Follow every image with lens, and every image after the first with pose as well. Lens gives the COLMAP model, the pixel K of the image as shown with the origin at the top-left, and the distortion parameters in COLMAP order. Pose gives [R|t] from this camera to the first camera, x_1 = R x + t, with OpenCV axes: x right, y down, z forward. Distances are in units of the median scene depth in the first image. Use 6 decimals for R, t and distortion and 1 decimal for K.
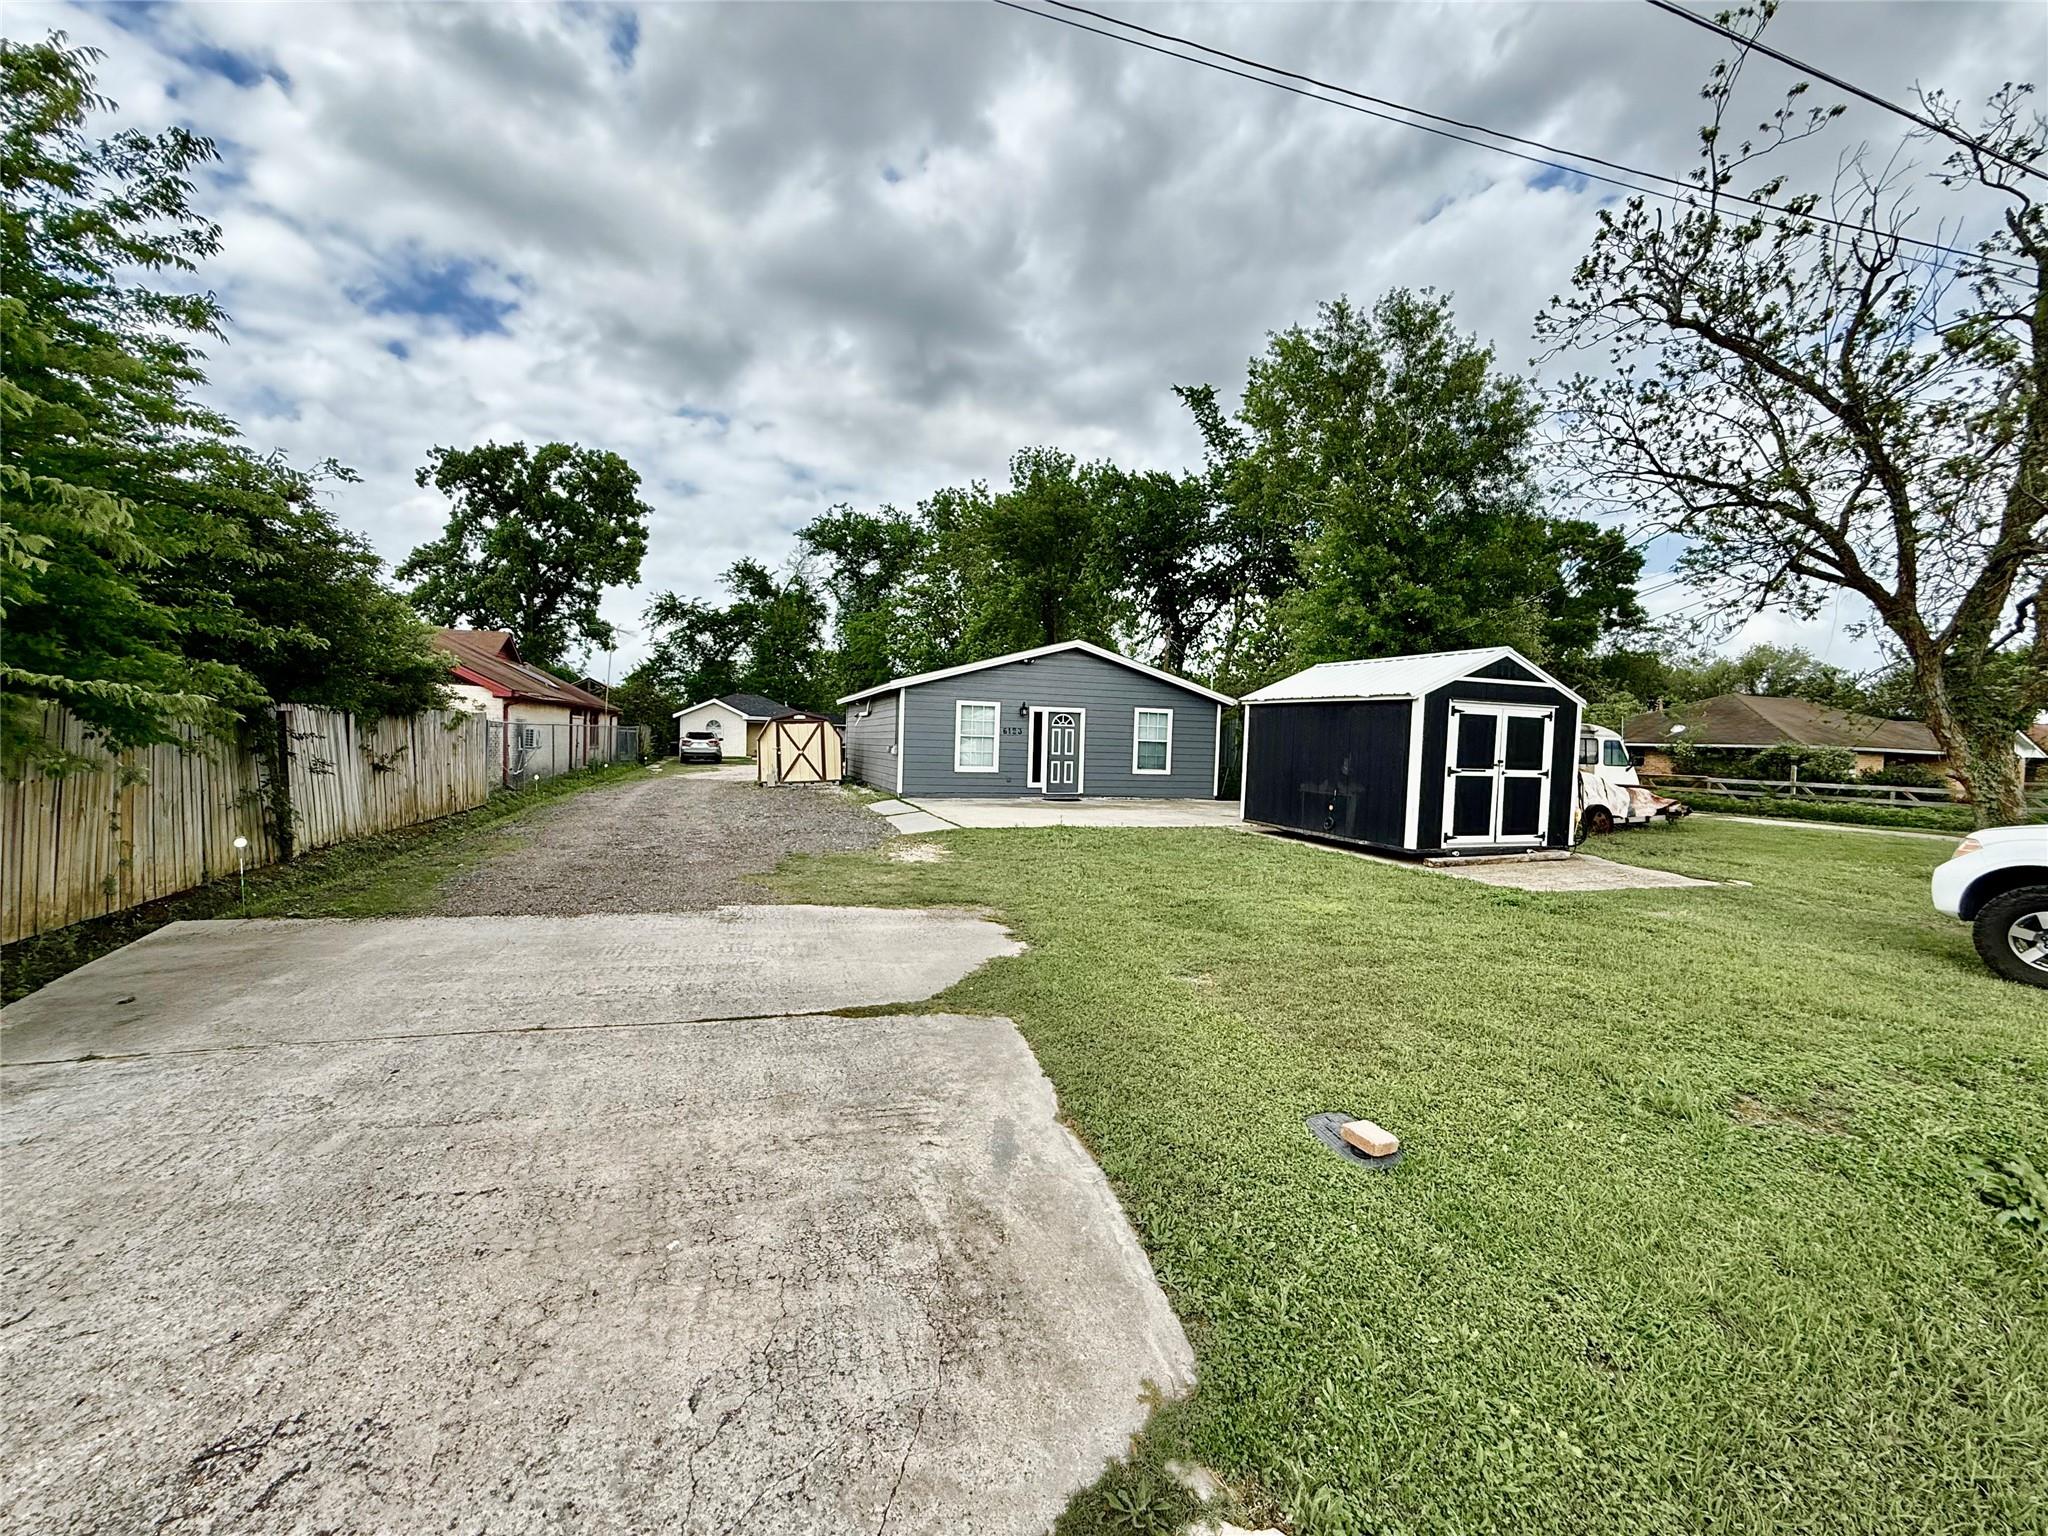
lens RADIAL K [[824.9, 0, 1024.0], [0, 824.9, 768.0], [0, 0, 1]] dist [-0.002258, -0.000216]
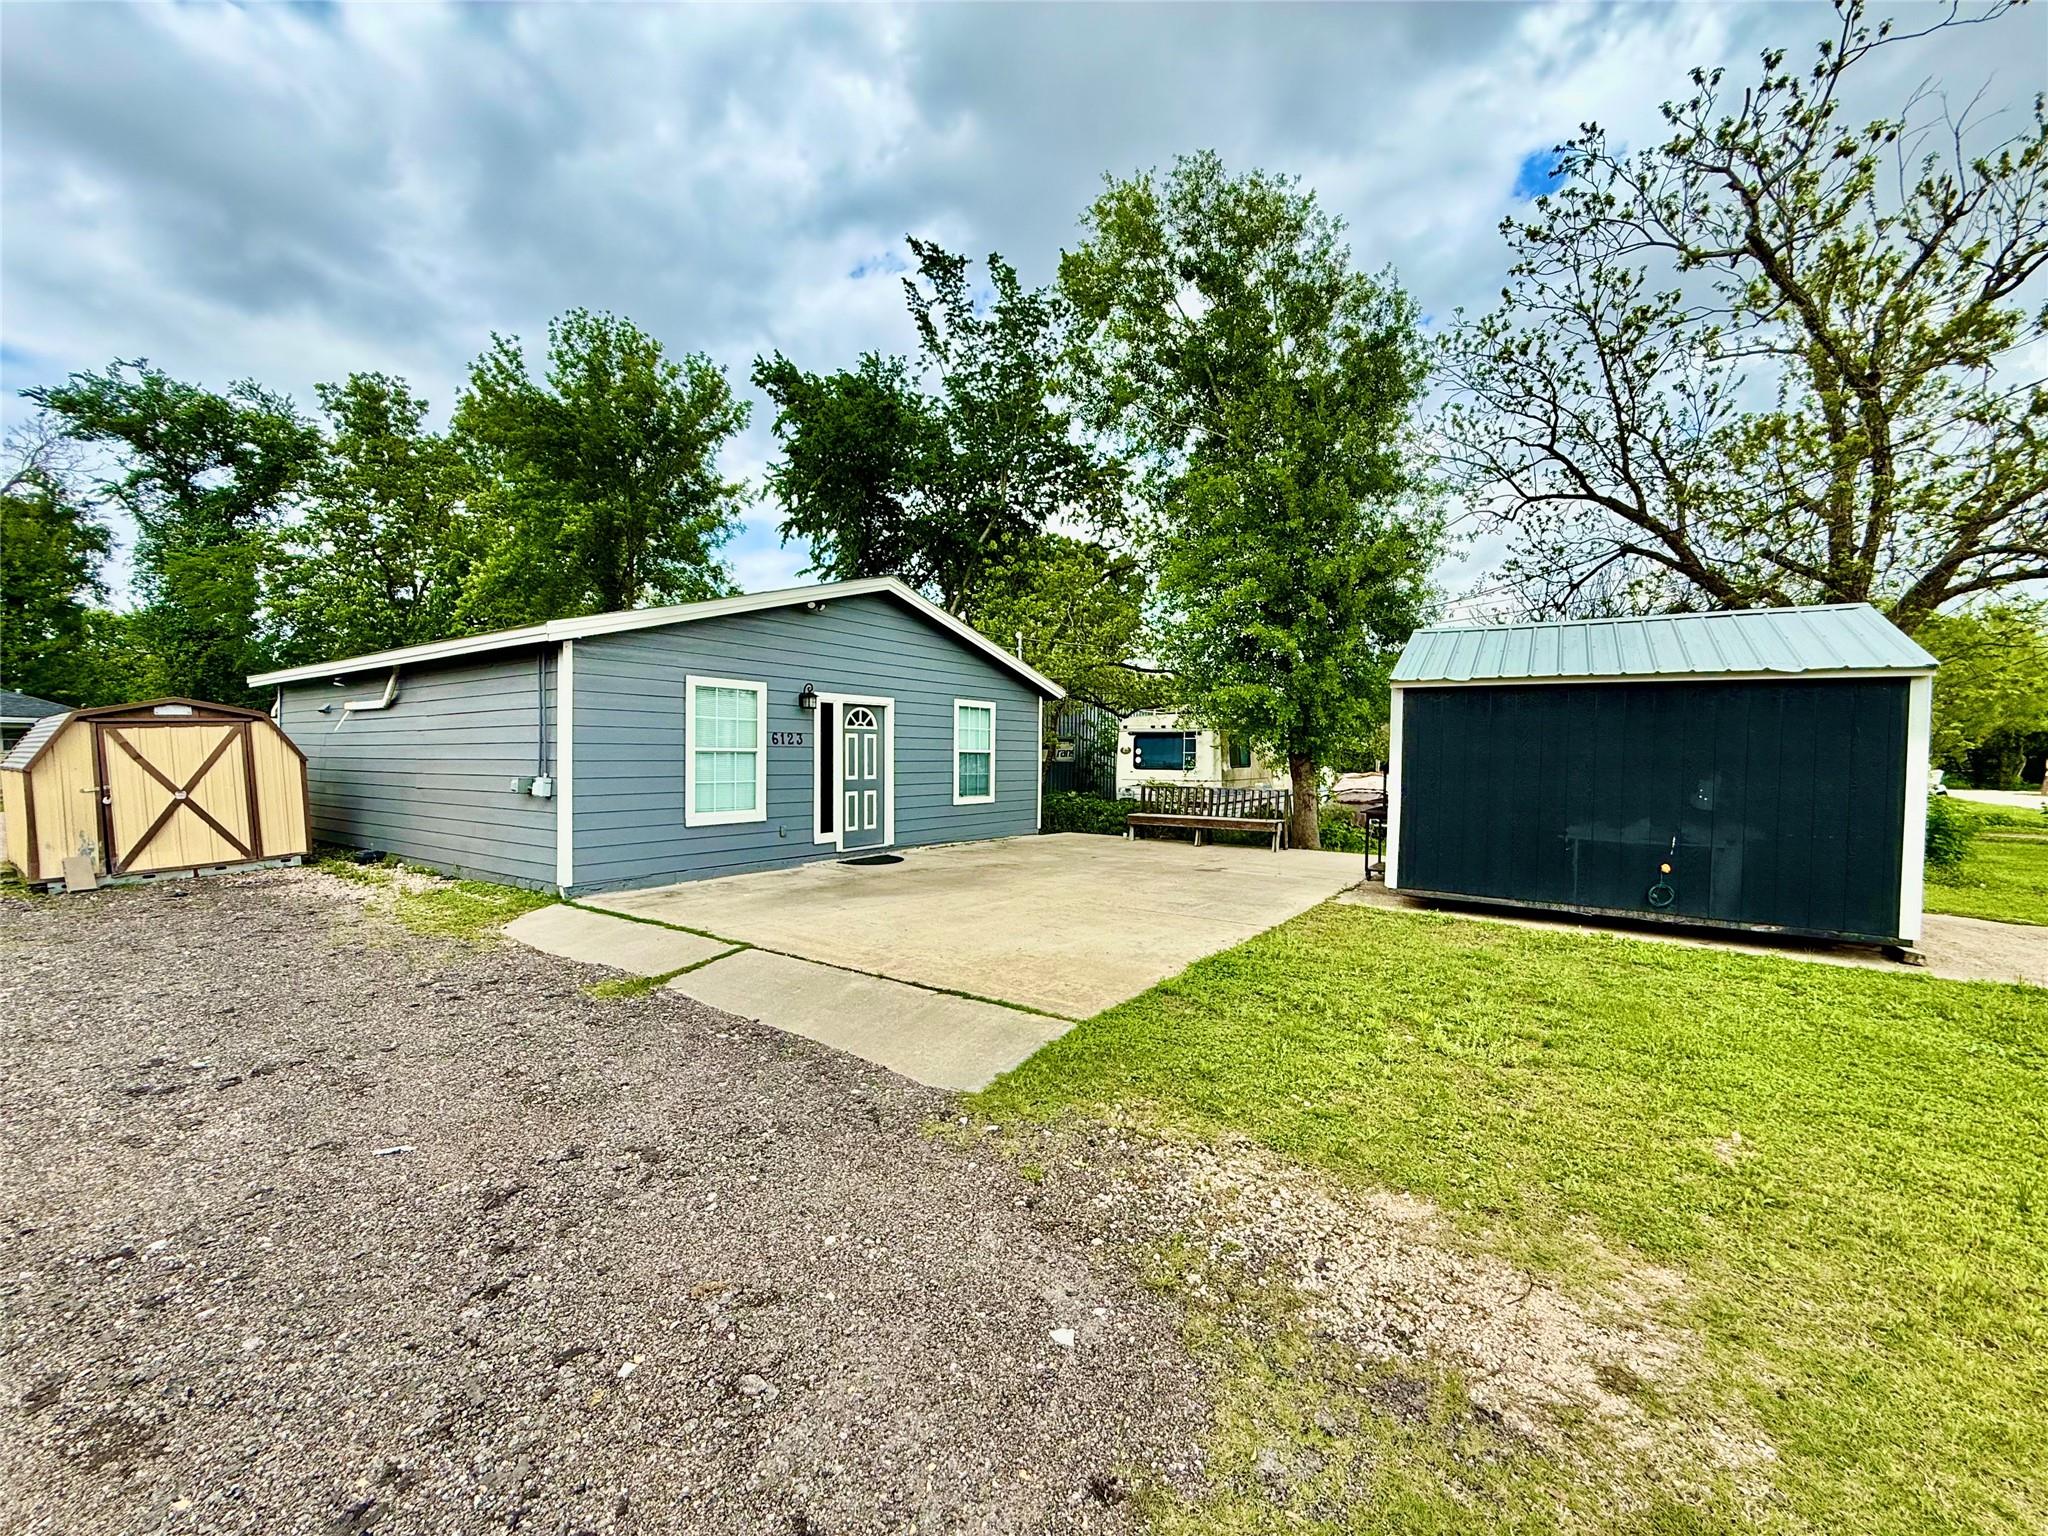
lens RADIAL K [[824.9, 0, 1024.0], [0, 824.9, 768.0], [0, 0, 1]] dist [-0.002258, -0.000216]
pose [[0.812310, -0.032138, 0.582340, -0.193099], [0.034799, 0.999372, 0.006612, -0.024308], [-0.582187, 0.014894, 0.812918, 0.484770]]
